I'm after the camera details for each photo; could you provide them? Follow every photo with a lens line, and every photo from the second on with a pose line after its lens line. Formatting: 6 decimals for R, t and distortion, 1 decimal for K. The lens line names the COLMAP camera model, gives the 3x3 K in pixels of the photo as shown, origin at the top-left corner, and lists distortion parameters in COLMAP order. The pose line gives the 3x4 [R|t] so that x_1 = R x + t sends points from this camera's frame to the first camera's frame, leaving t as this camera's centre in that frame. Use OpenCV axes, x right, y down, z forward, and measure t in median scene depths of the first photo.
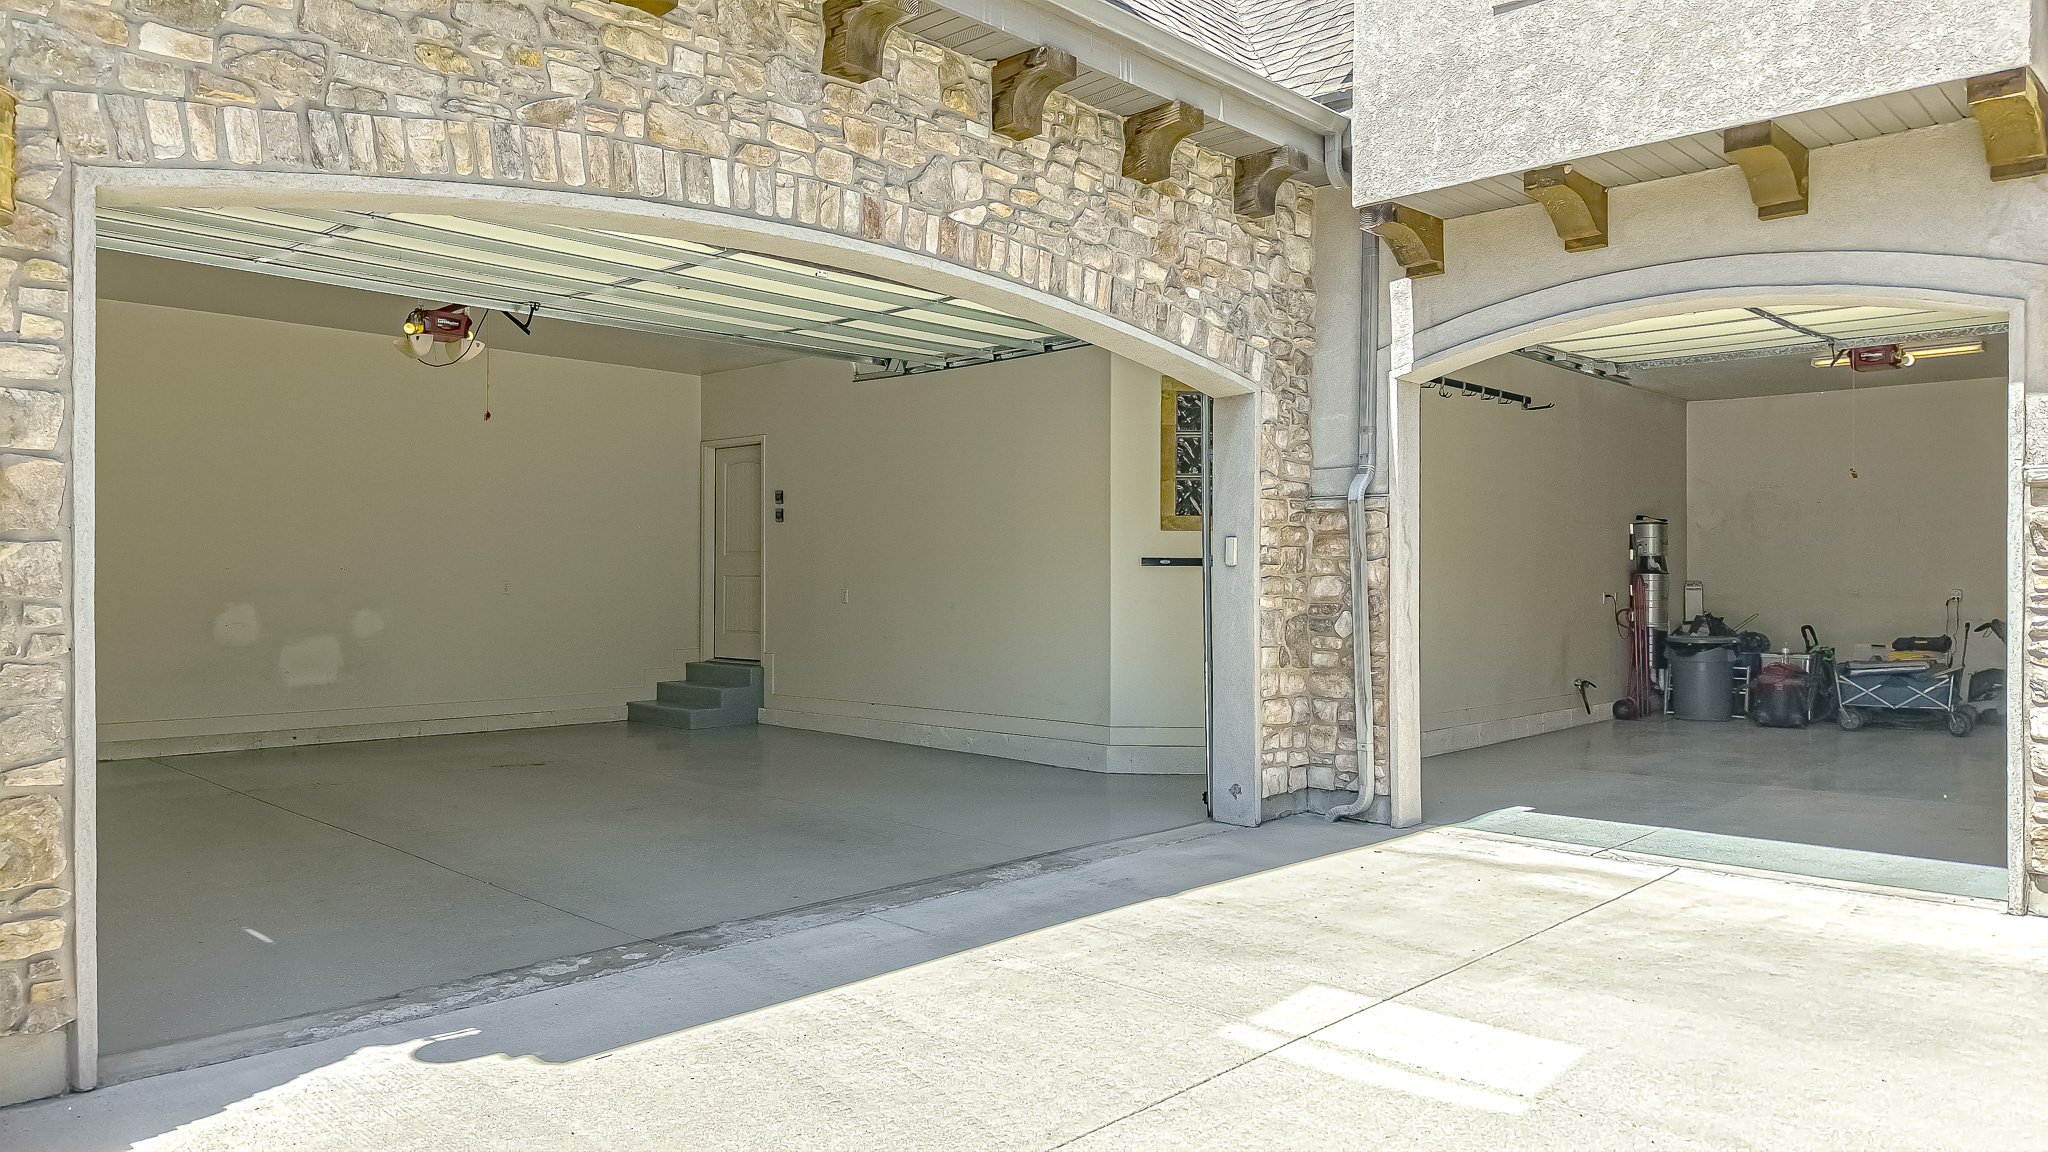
lens RADIAL K [[1375.2, 0, 1024.0], [0, 1375.2, 576.0], [0, 0, 1]] dist [0.033491, -0.036852]
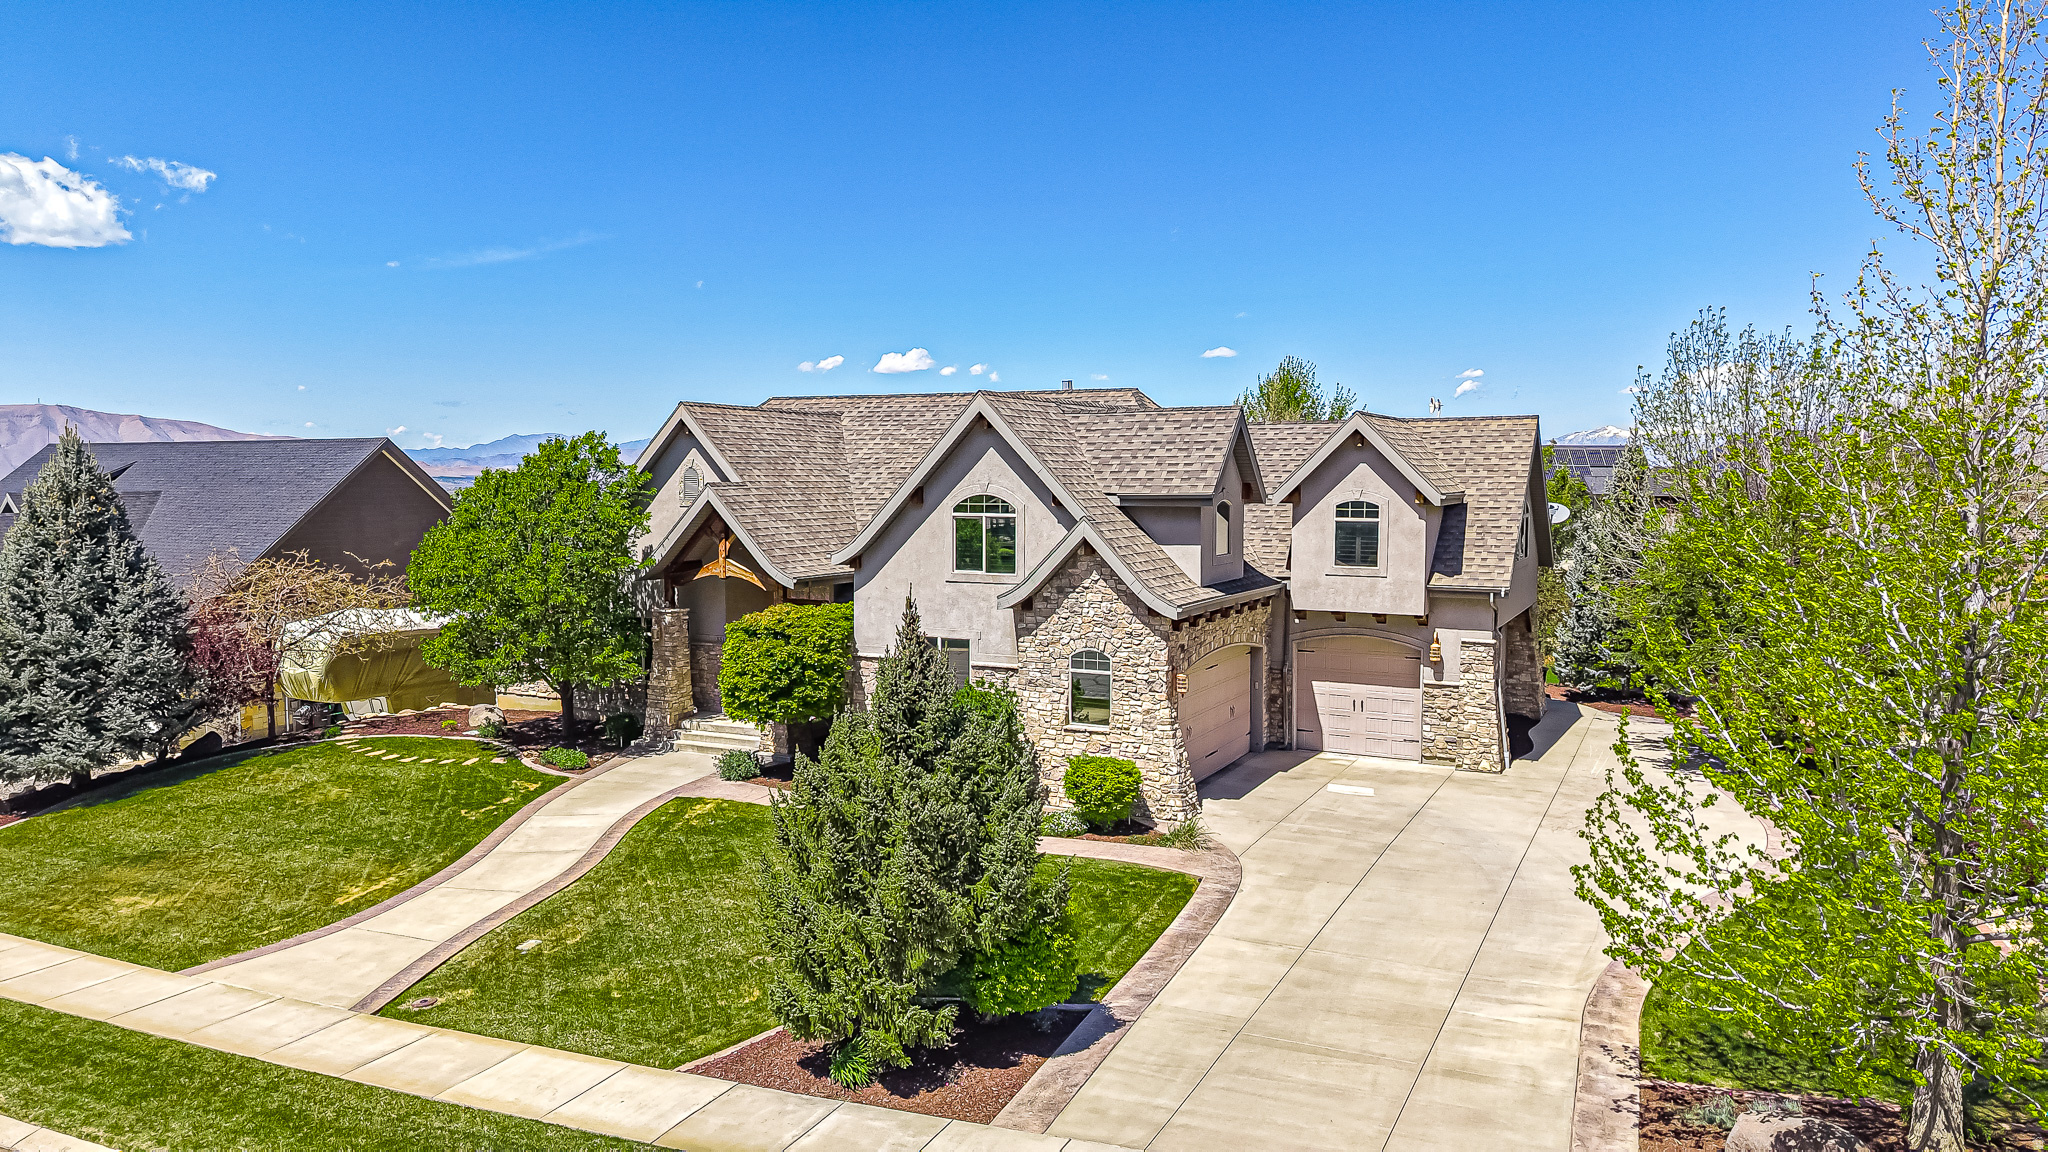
lens RADIAL K [[1370.0, 0, 1024.0], [0, 1370.0, 576.0], [0, 0, 1]] dist [0.070164, -0.084911]
pose [[0.956652, -0.024853, 0.290170, -2.308215], [0.002917, 0.997120, 0.075788, -0.898284], [-0.291218, -0.071657, 0.953969, -3.633759]]
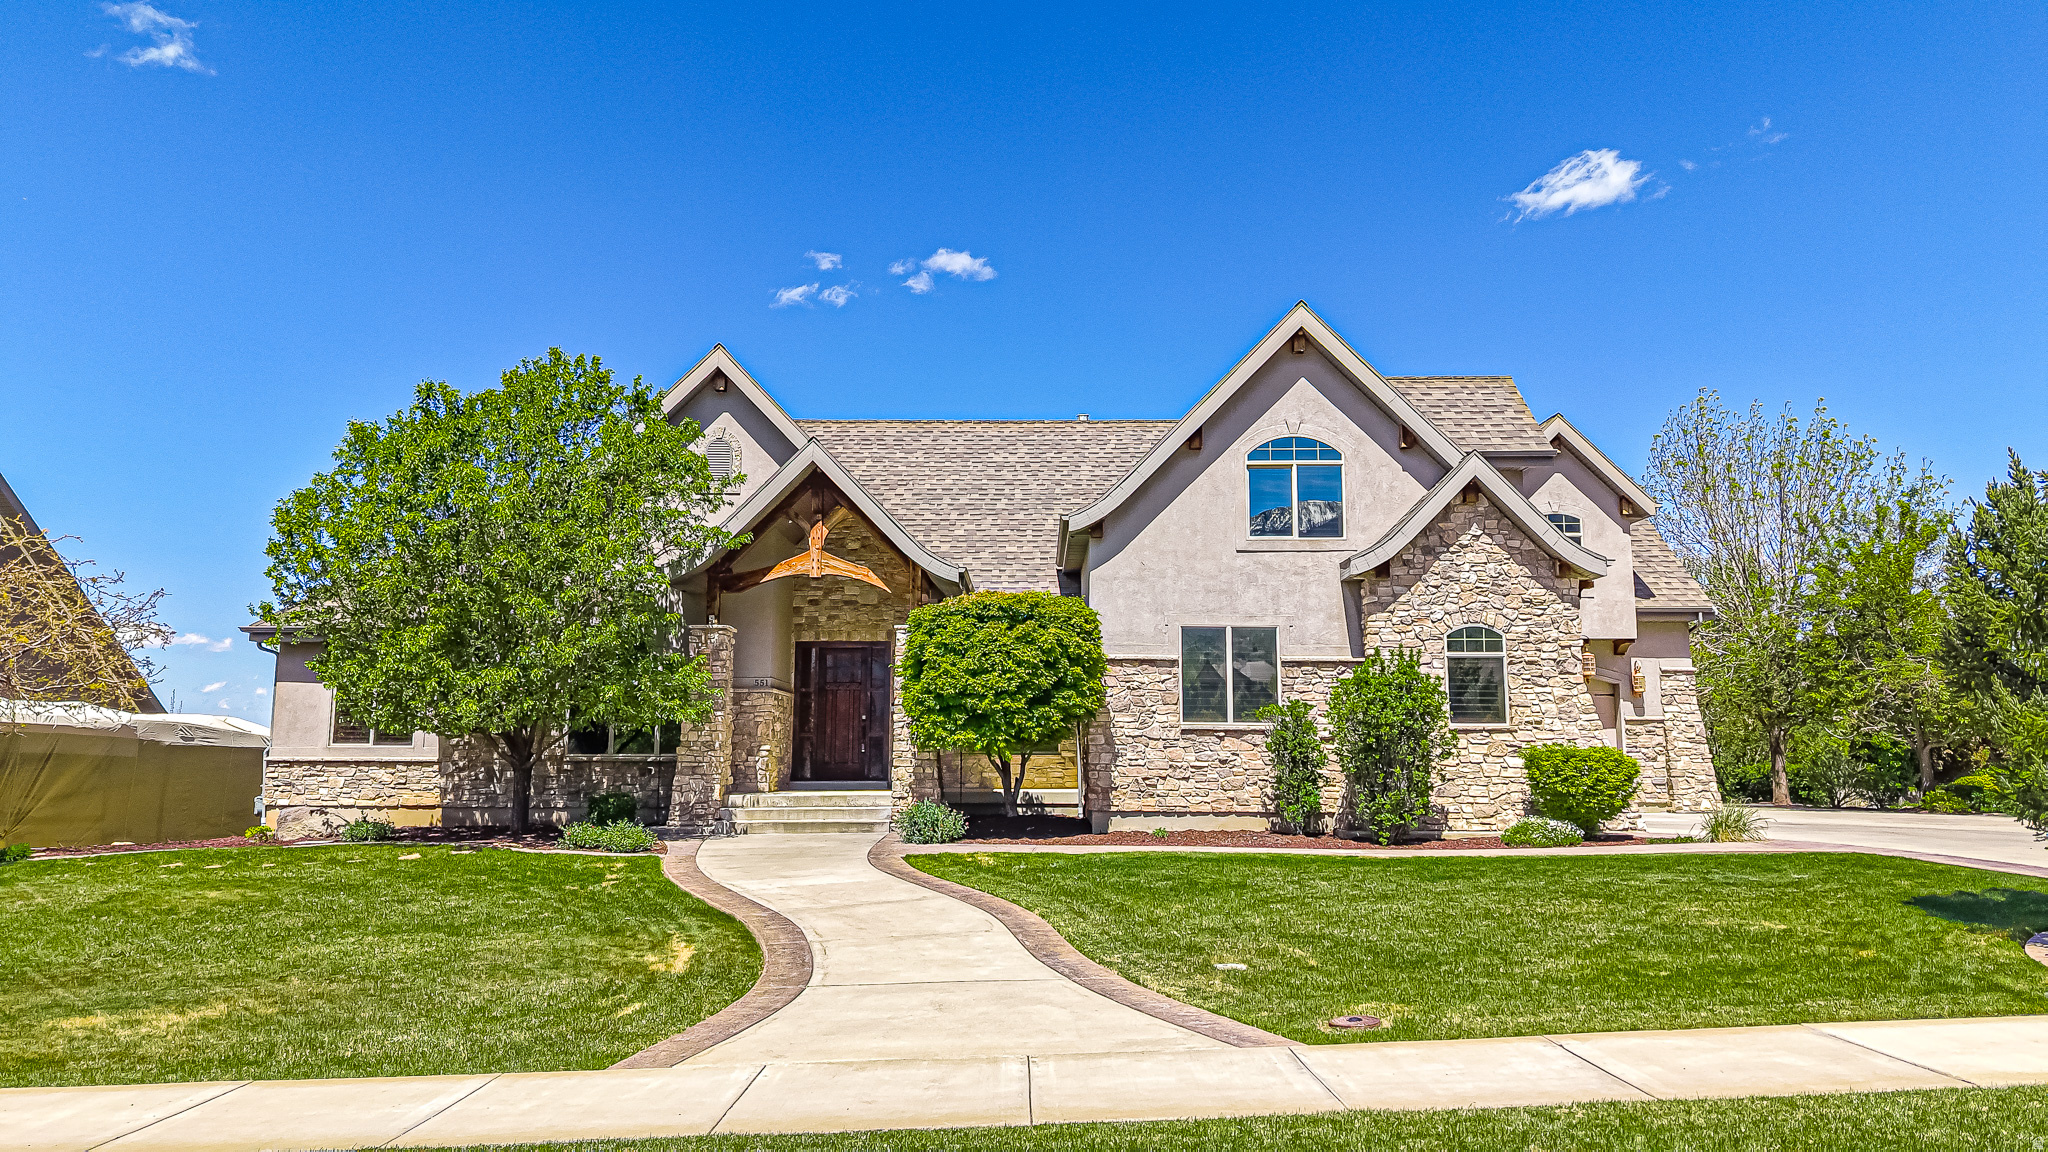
lens RADIAL K [[1382.8, 0, 1024.5], [0, 1382.8, 568.7], [0, 0, 1]] dist [0.093574, -0.107856]
pose [[0.715056, 0.093281, 0.692816, -4.191527], [0.001001, 0.990920, -0.134450, 0.064546], [-0.699067, 0.096833, 0.708469, -1.038103]]
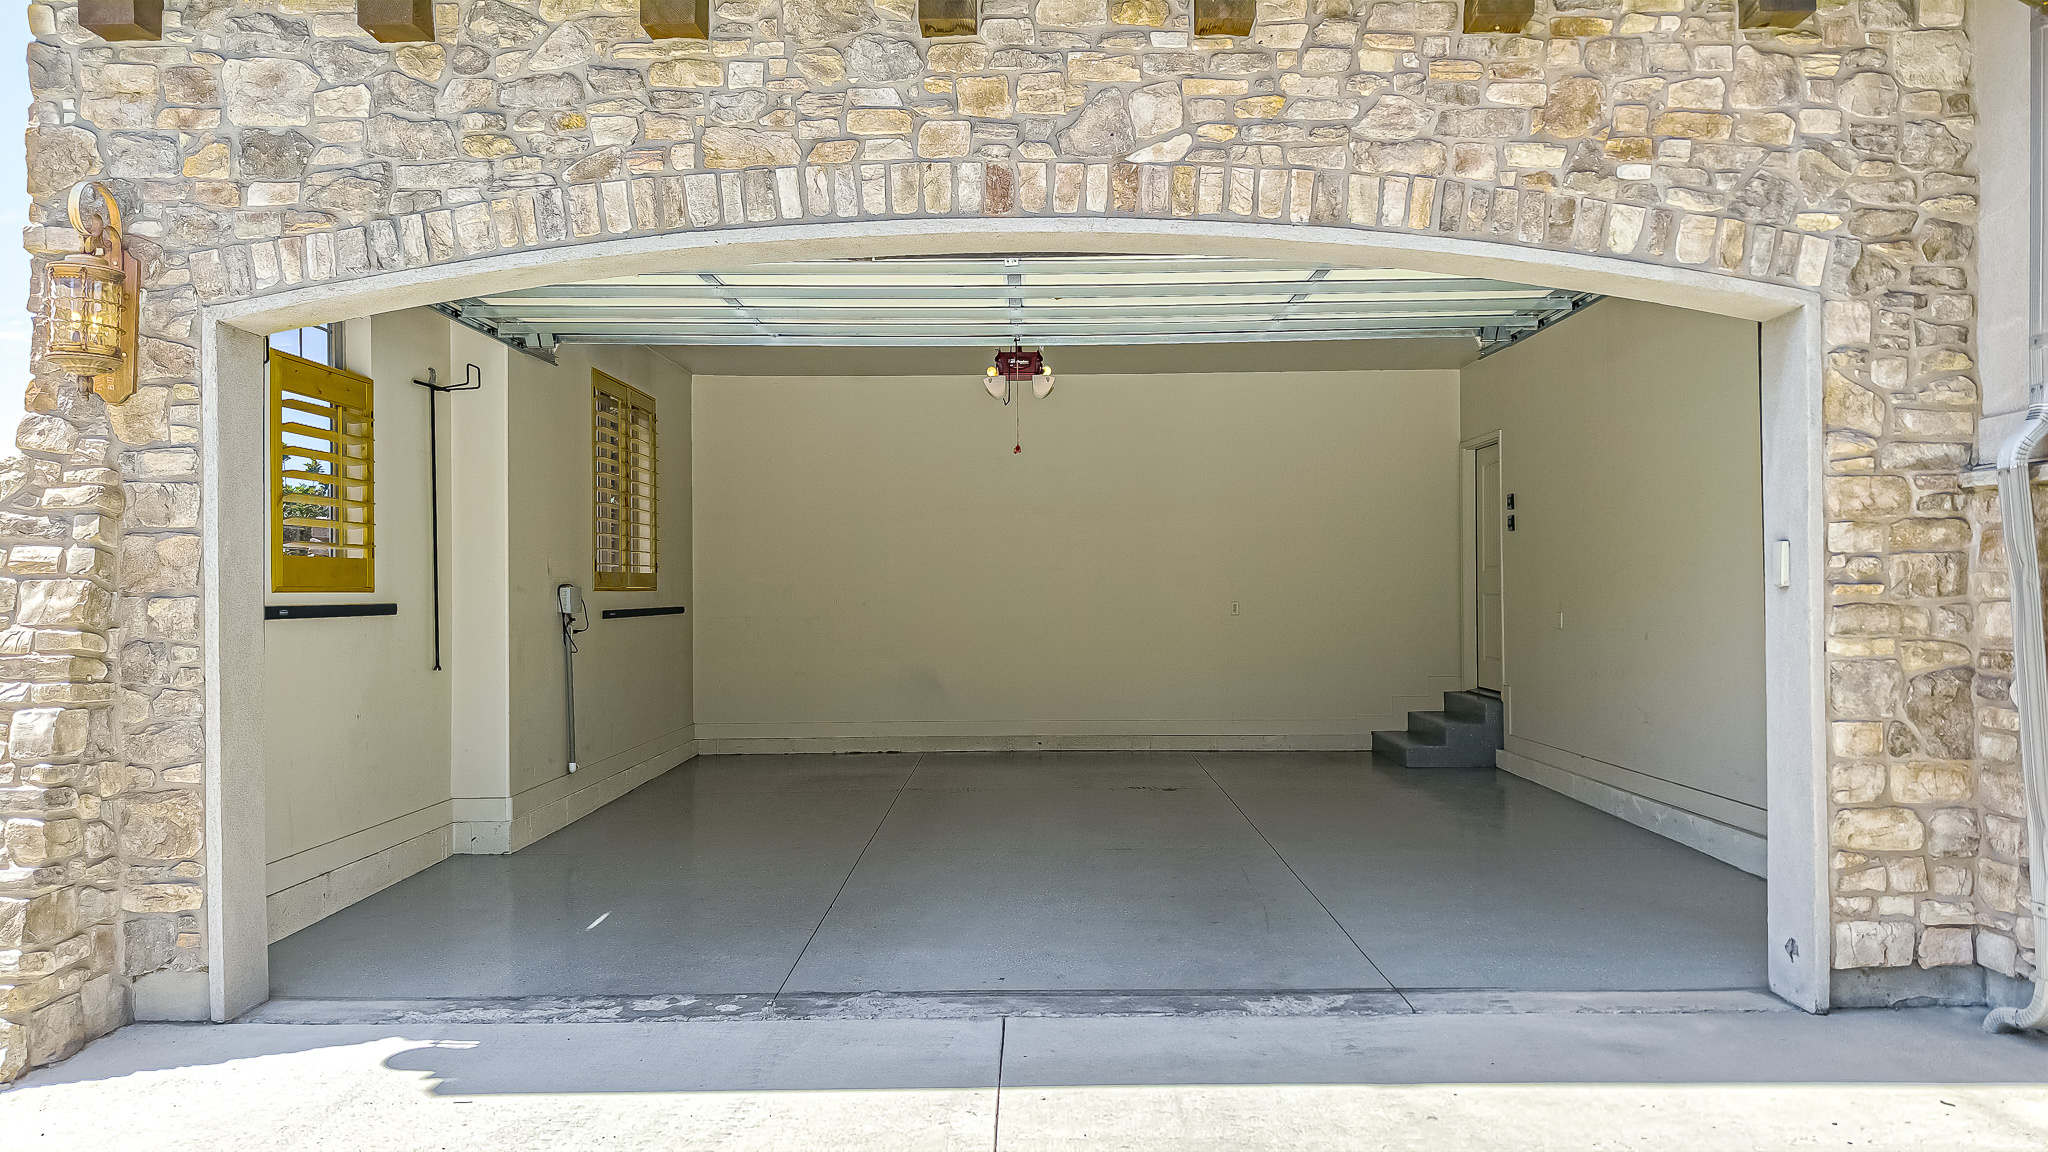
lens RADIAL K [[1375.2, 0, 1024.0], [0, 1375.2, 576.0], [0, 0, 1]] dist [0.033491, -0.036852]
pose [[0.684734, -0.016169, -0.728613, 0.517837], [0.012311, 0.999868, -0.010619, -0.013928], [0.728689, -0.001699, 0.684843, 0.440819]]
